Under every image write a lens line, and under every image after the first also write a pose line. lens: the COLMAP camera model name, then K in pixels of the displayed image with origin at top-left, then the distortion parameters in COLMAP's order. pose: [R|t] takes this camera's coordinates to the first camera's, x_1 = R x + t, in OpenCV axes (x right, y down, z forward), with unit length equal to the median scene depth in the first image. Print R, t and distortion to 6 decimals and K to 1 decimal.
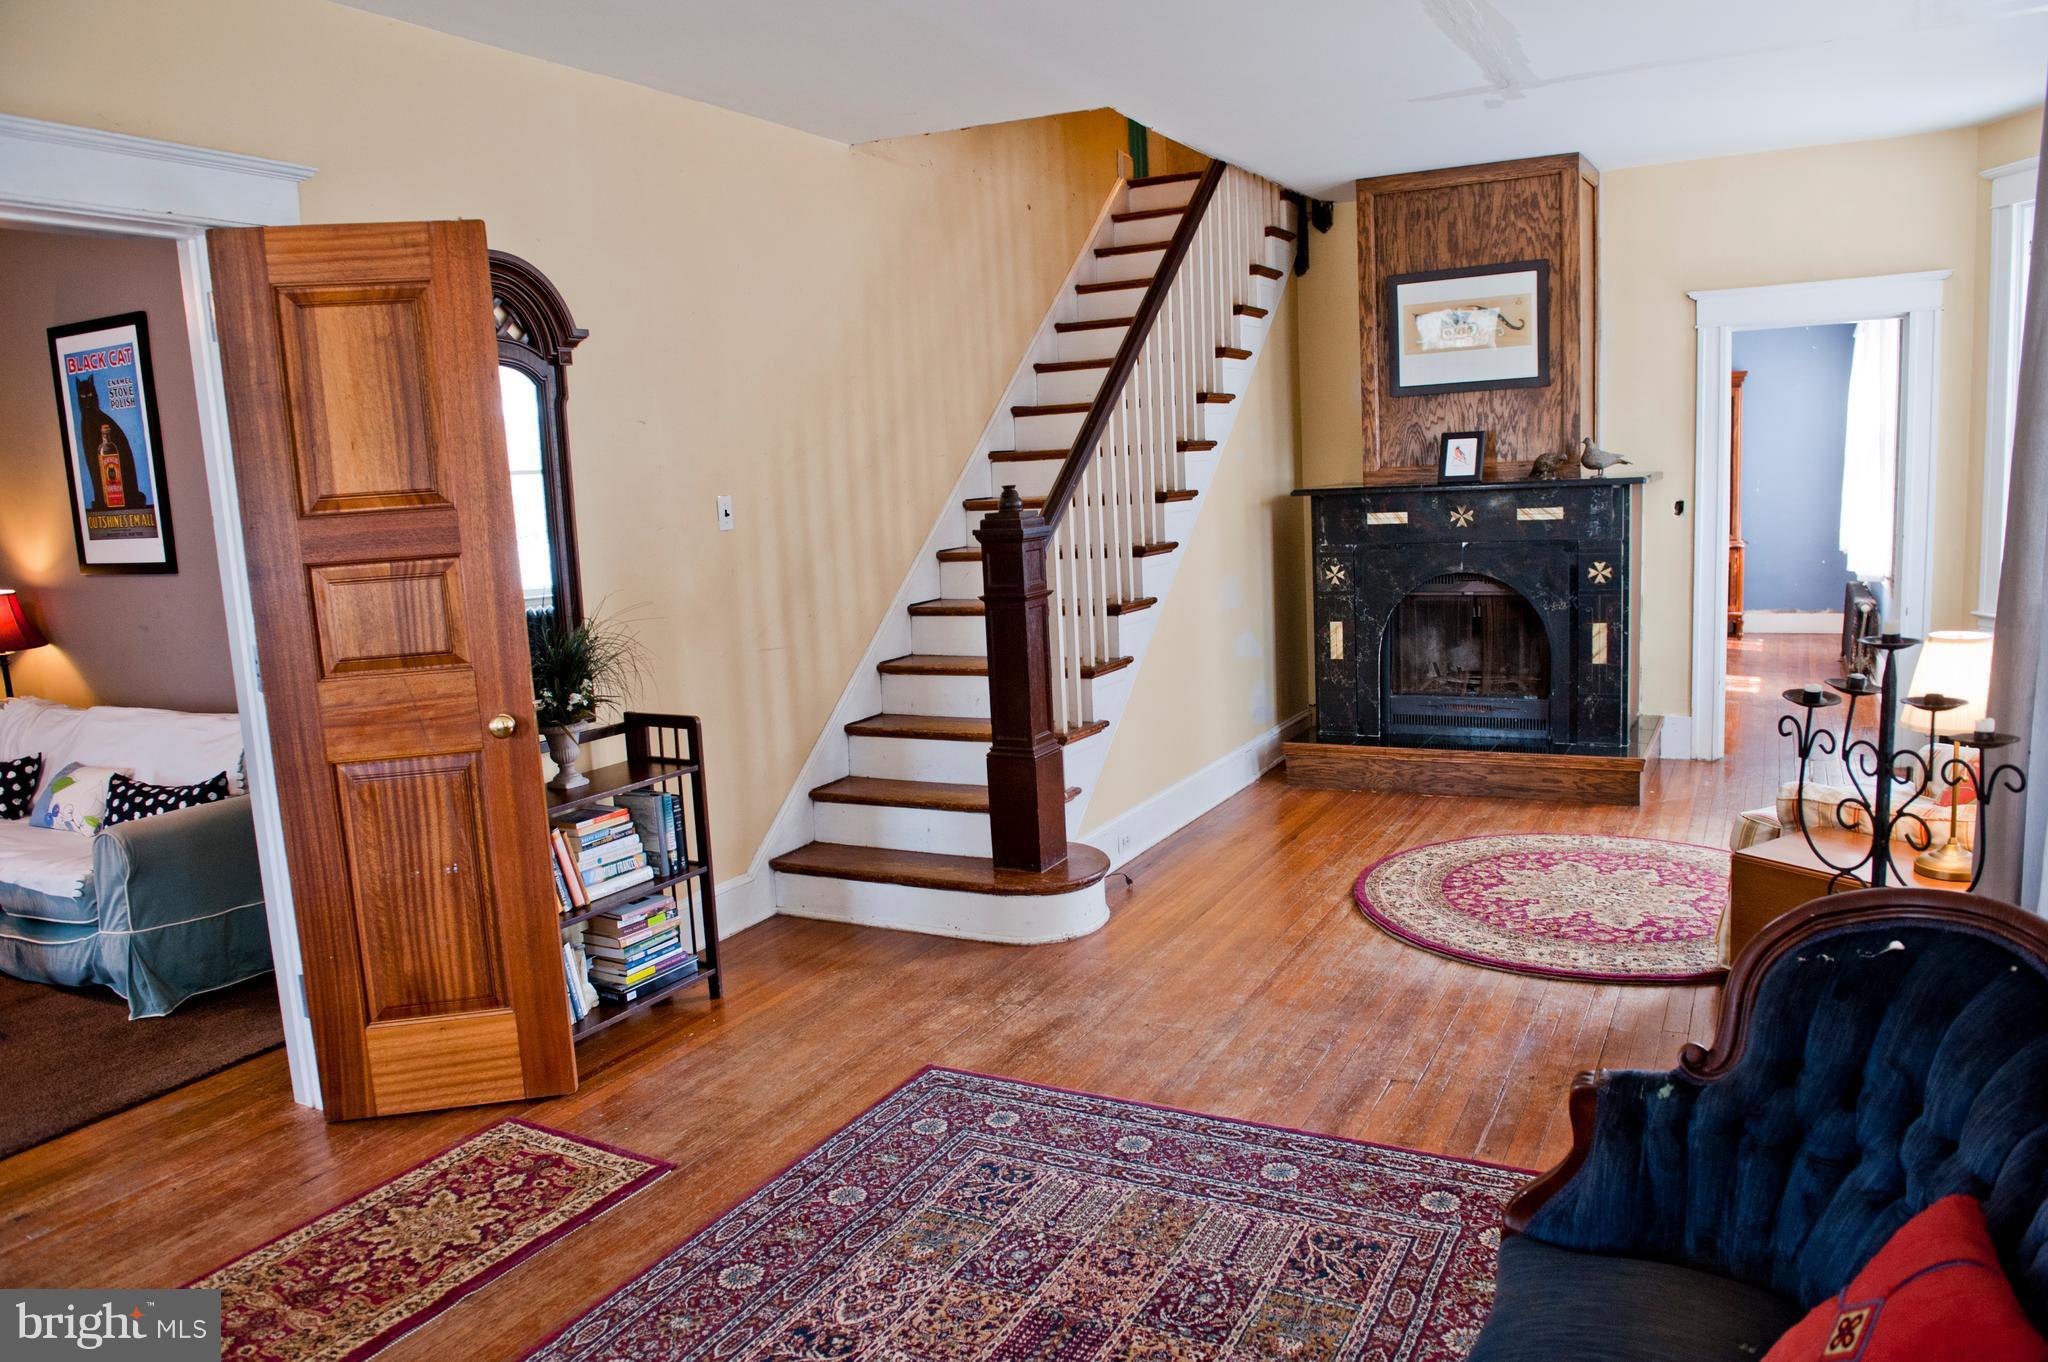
lens RADIAL K [[1400.7, 0, 1040.9], [0, 1400.7, 686.4], [0, 0, 1]] dist [-0.045196, -0.008208]
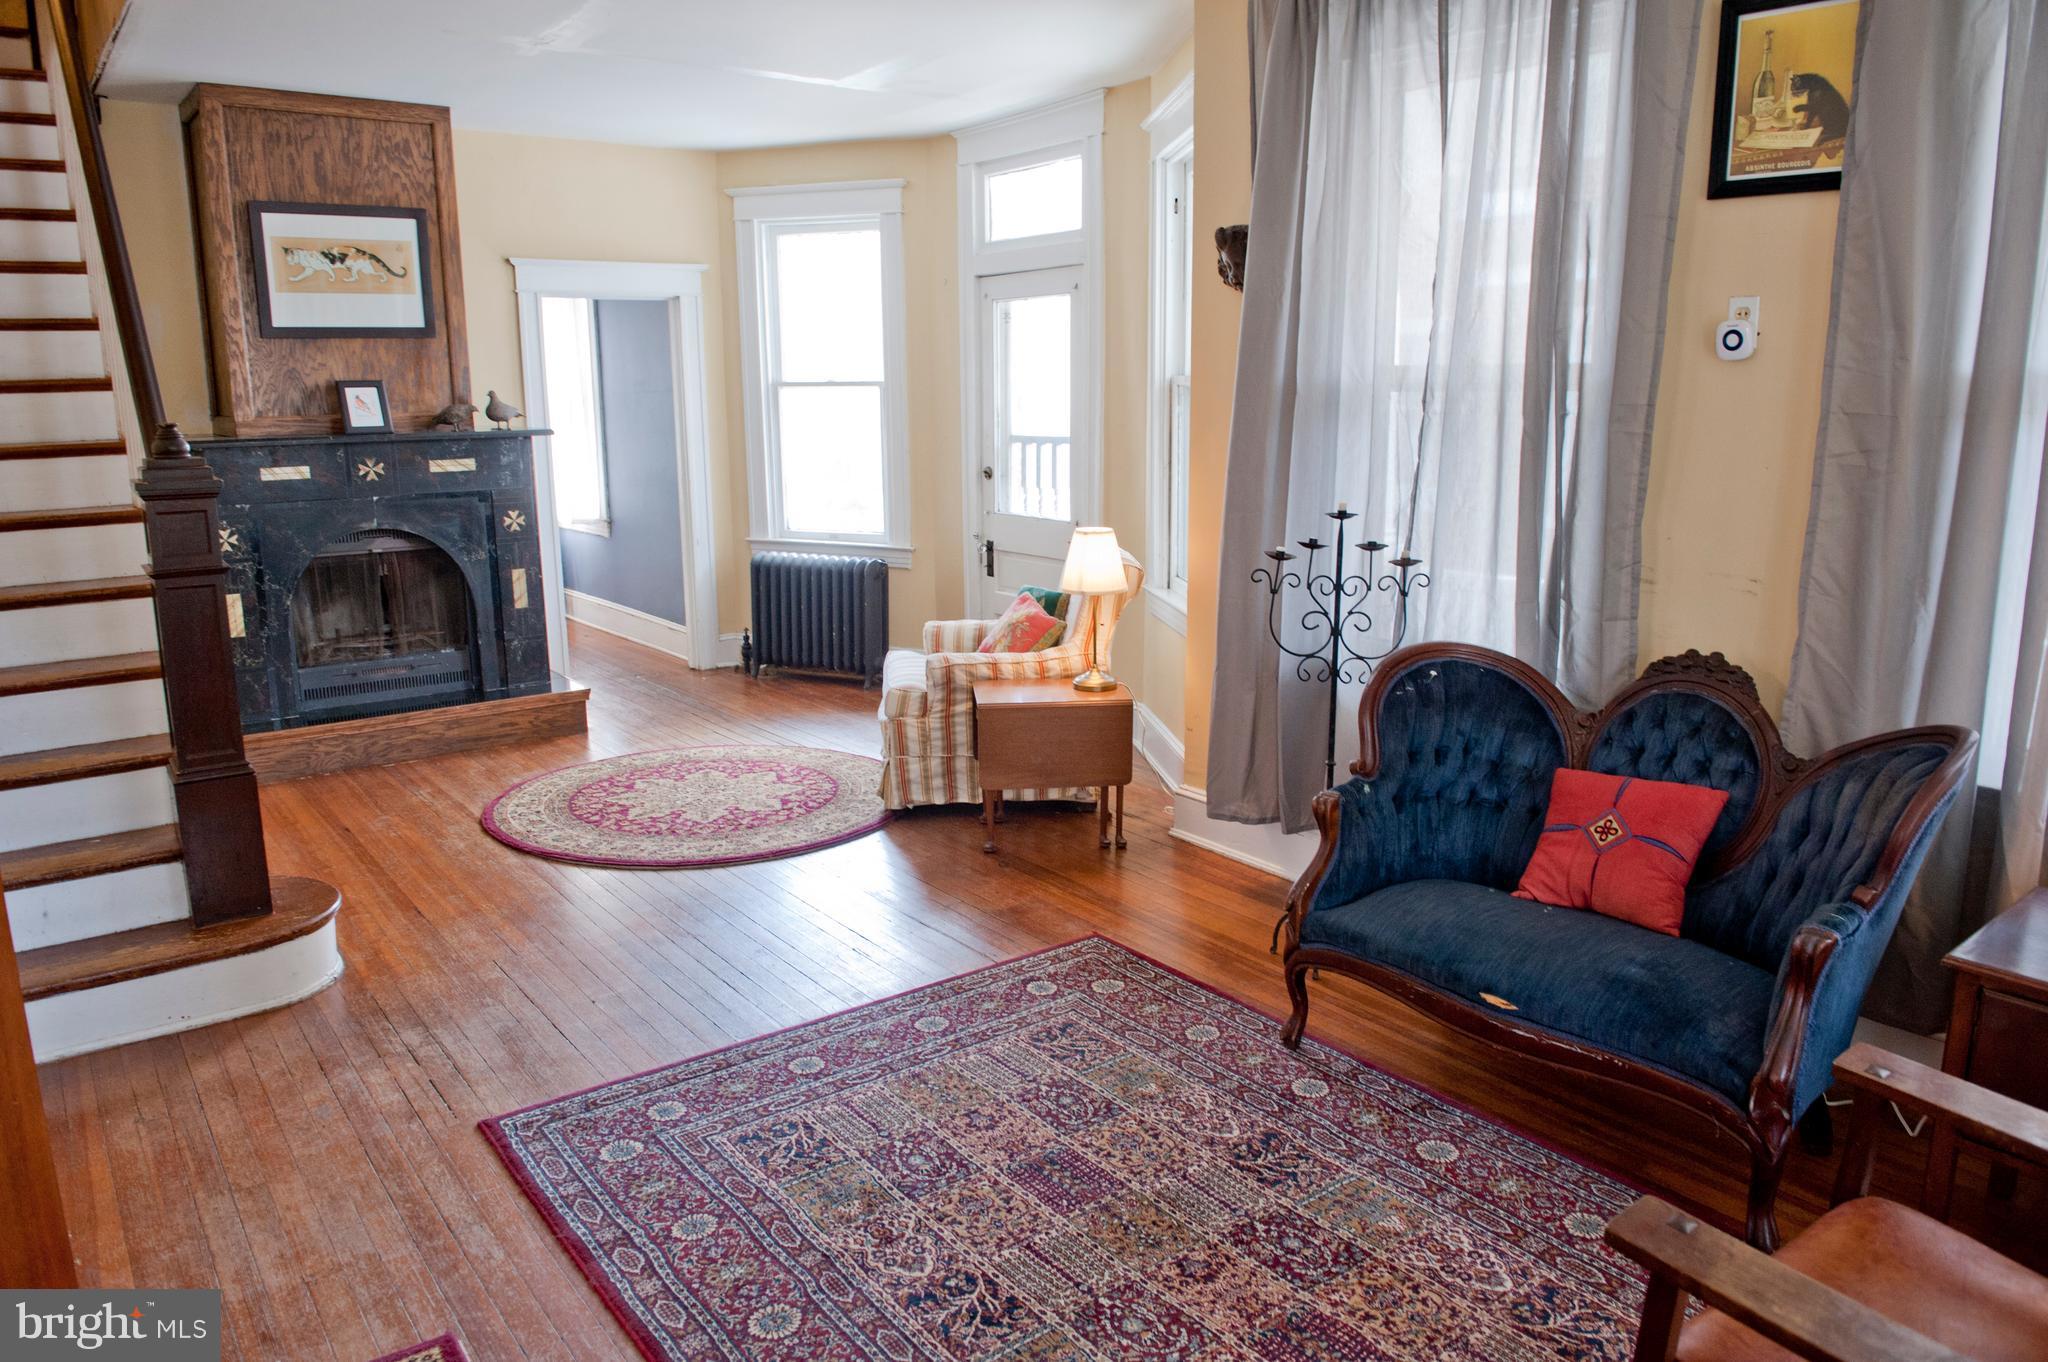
lens RADIAL K [[1400.7, 0, 1036.7], [0, 1400.7, 683.5], [0, 0, 1]] dist [-0.045196, -0.008208]
pose [[0.417144, -0.140696, 0.897884, -0.397723], [0.123797, 0.987533, 0.097230, -0.014288], [-0.900370, 0.070597, 0.429361, 0.208327]]
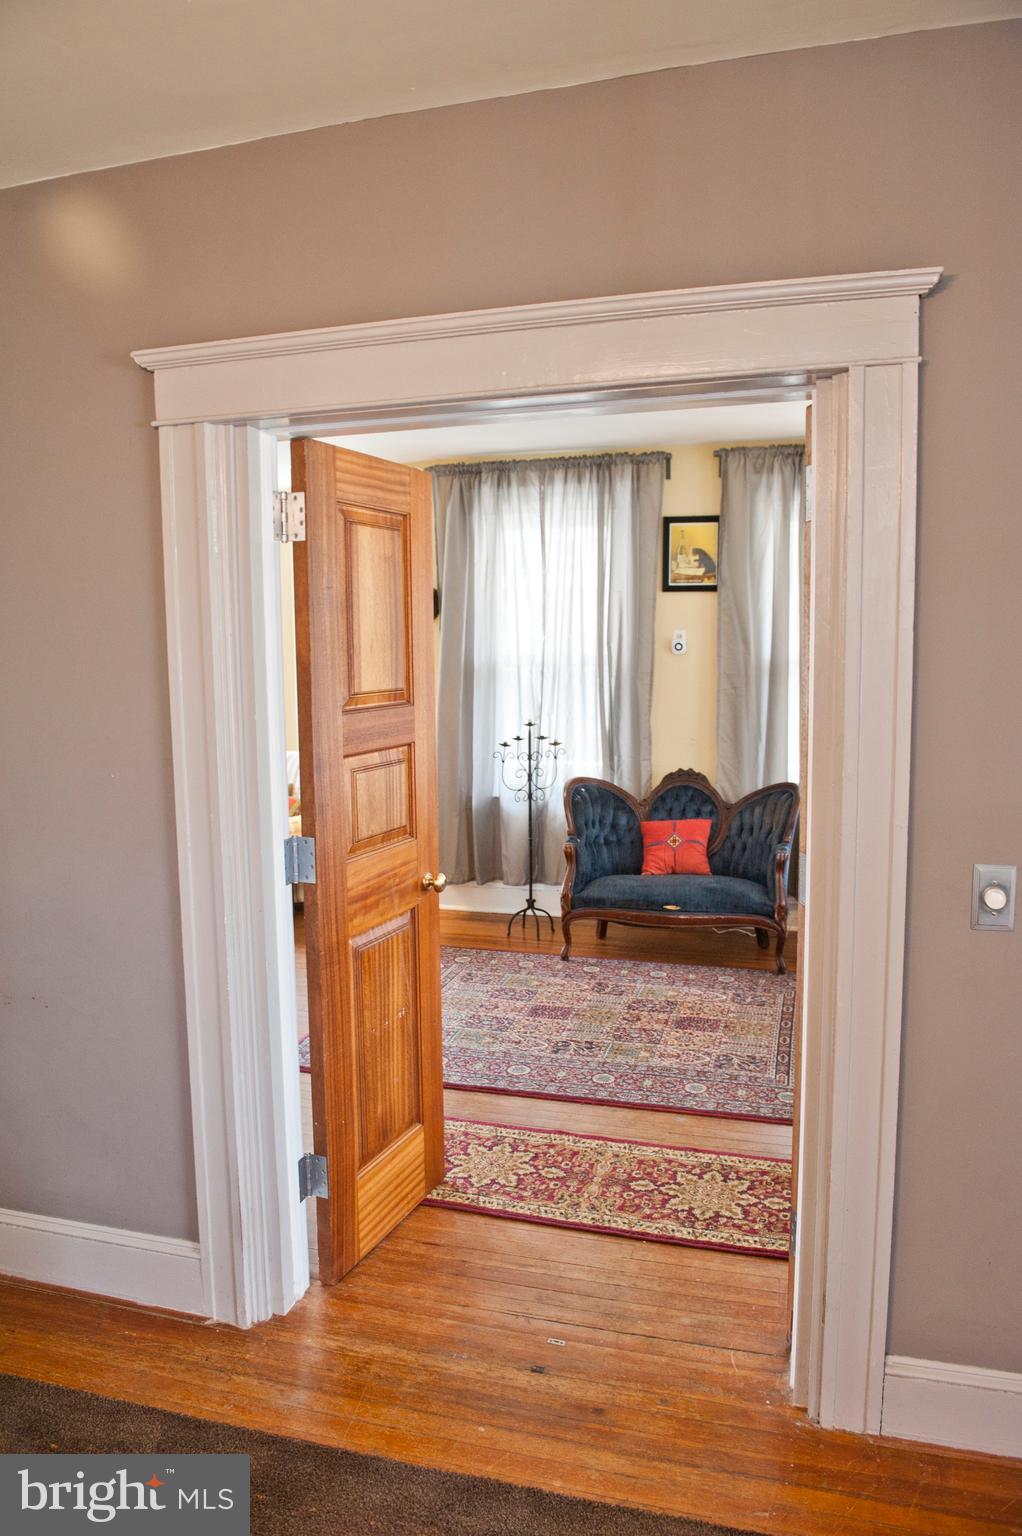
lens RADIAL K [[1050.6, 0, 517.6], [0, 1050.6, 757.8], [0, 0, 1]] dist [-0.045196, -0.008208]
pose [[-0.204785, -0.053457, 0.977346, -0.770392], [0.171292, 0.981142, 0.089555, -0.071924], [-0.963702, 0.185751, -0.191766, 0.554739]]
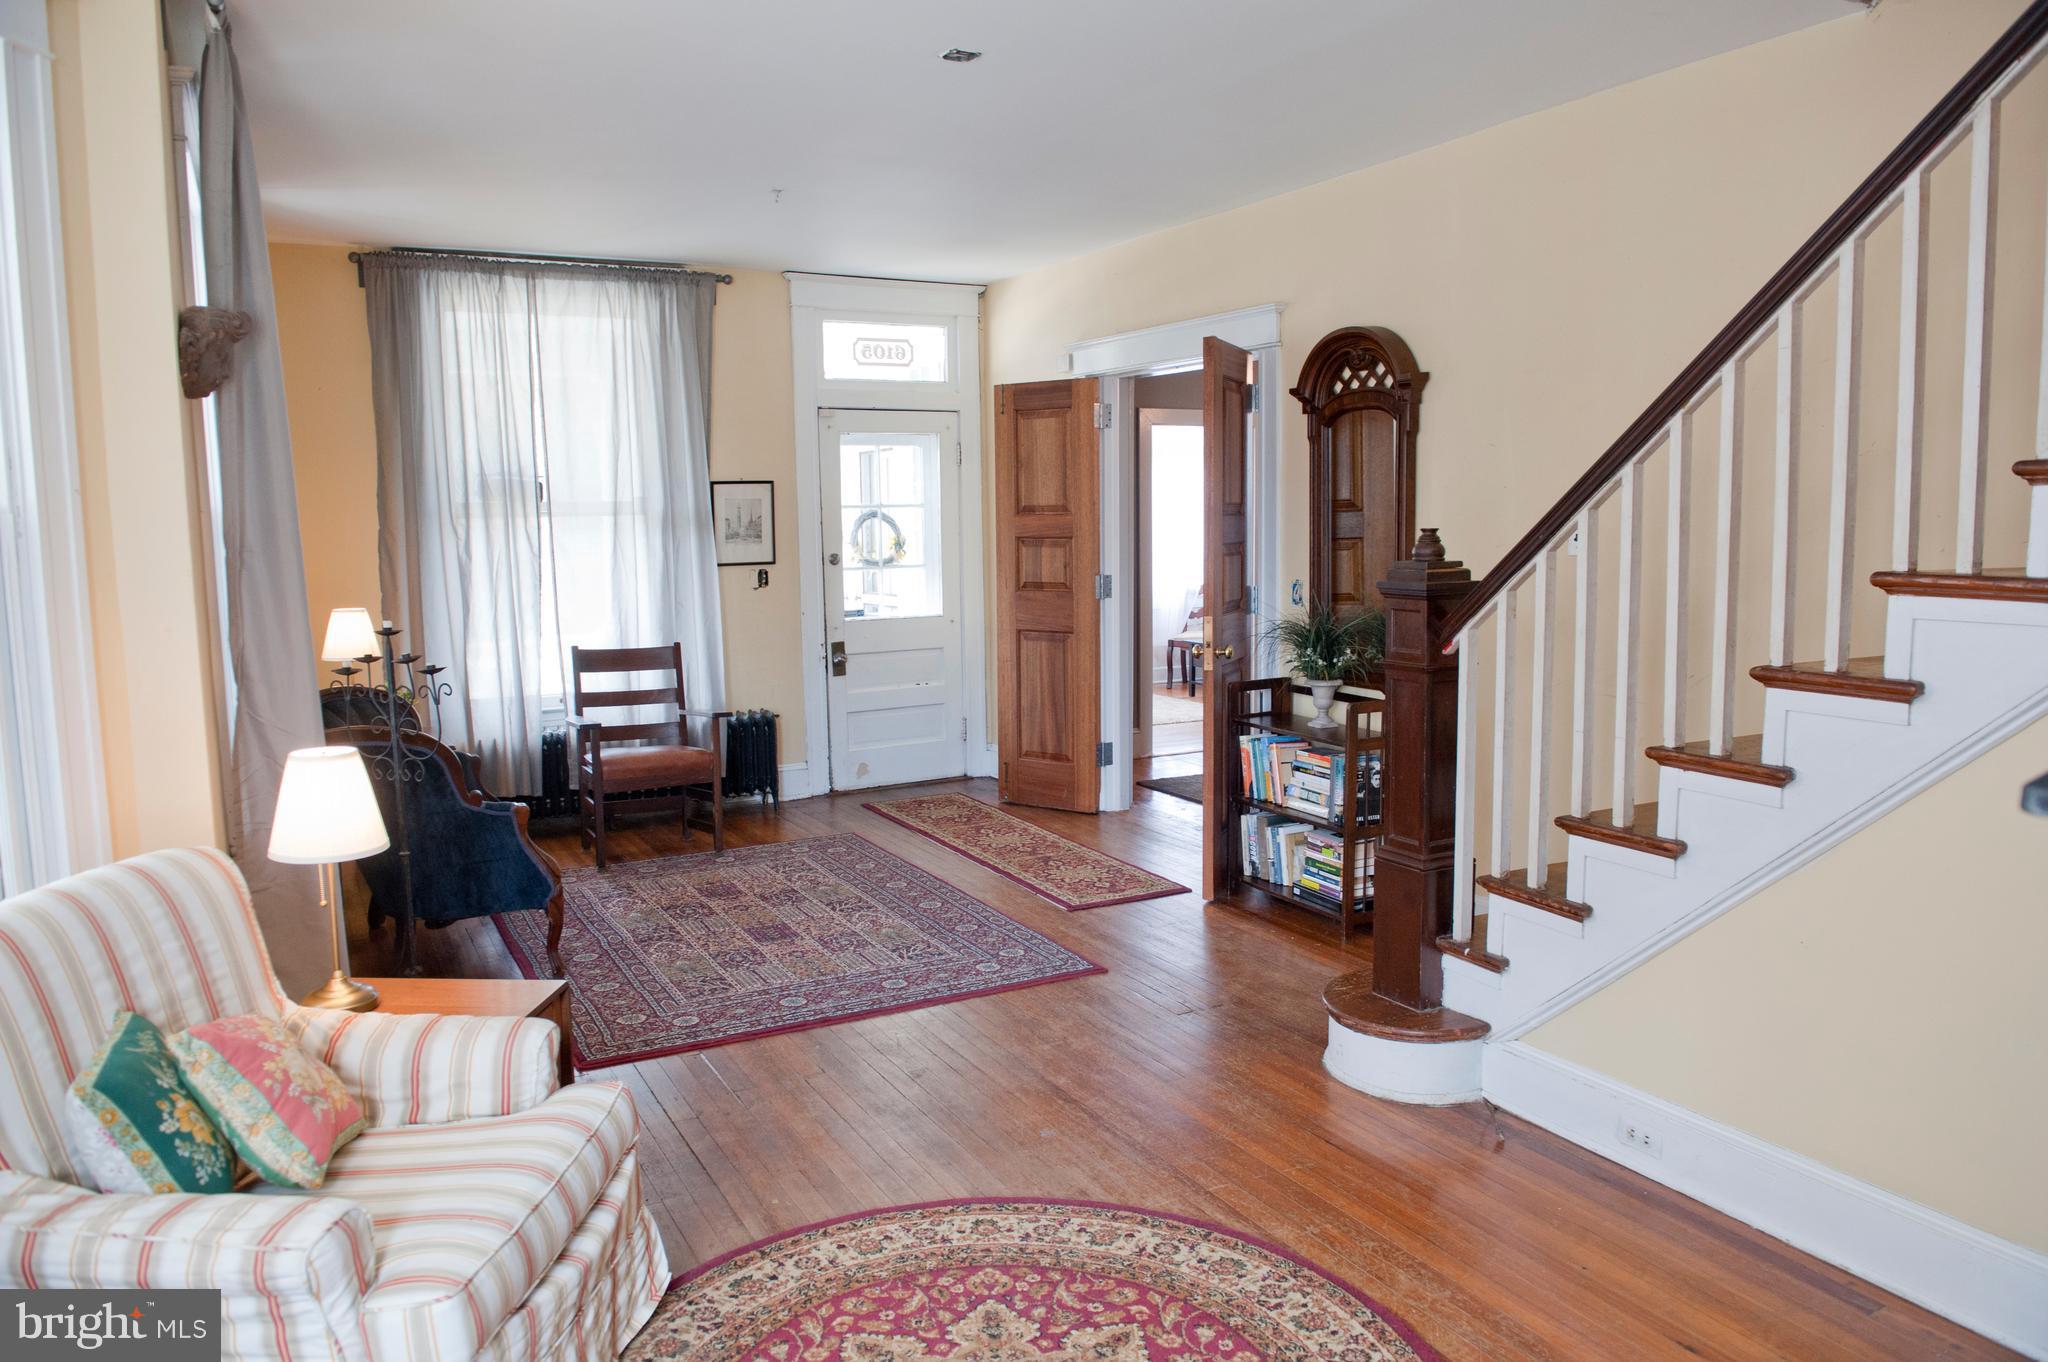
lens RADIAL K [[1400.7, 0, 1031.6], [0, 1400.7, 694.6], [0, 0, 1]] dist [-0.045196, -0.008208]
pose [[-0.550435, 0.167251, -0.817953, 0.600117], [-0.087999, 0.962648, 0.256056, -0.183057], [0.830227, 0.212921, -0.515158, 0.963230]]
